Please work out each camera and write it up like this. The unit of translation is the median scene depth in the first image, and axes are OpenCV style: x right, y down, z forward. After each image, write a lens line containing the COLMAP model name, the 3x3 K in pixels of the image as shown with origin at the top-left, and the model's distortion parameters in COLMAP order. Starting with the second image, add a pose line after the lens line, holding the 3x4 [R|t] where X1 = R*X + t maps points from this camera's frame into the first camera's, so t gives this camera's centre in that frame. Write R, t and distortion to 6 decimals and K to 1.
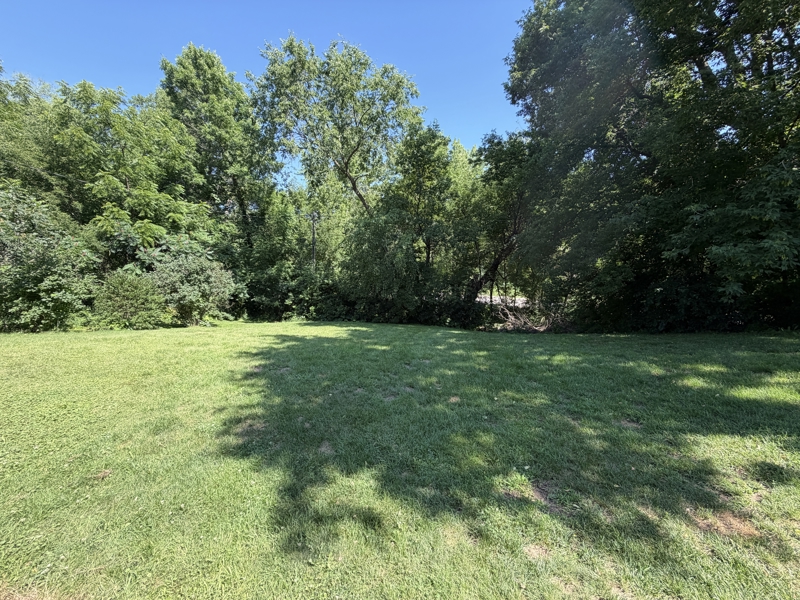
lens RADIAL K [[316.7, 0, 401.6], [0, 316.7, 305.9], [0, 0, 1]] dist [0.001070, 0.000418]
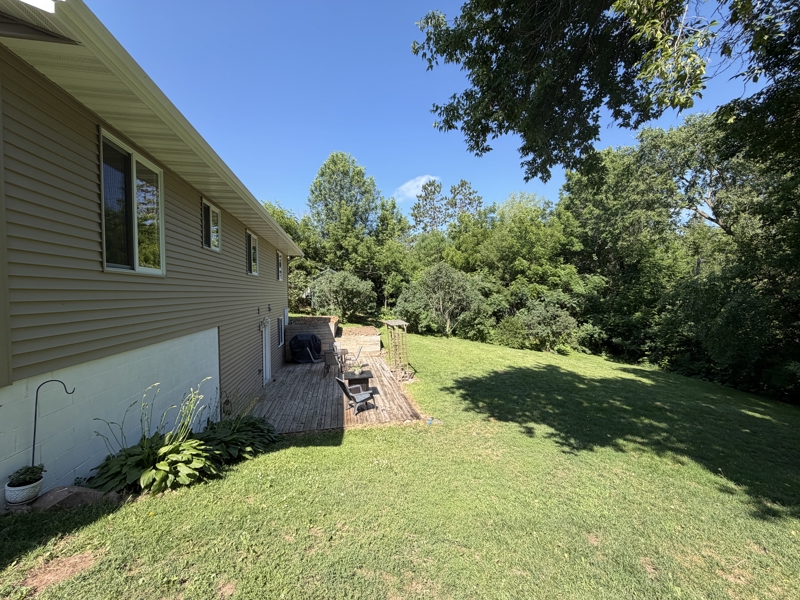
lens RADIAL K [[316.7, 0, 400.5], [0, 316.7, 298.9], [0, 0, 1]] dist [0.001070, 0.000418]
pose [[0.337191, 0.038305, -0.940657, 0.546527], [-0.136241, 0.990639, -0.008497, -0.082765], [0.931526, 0.131021, 0.339253, -0.215207]]
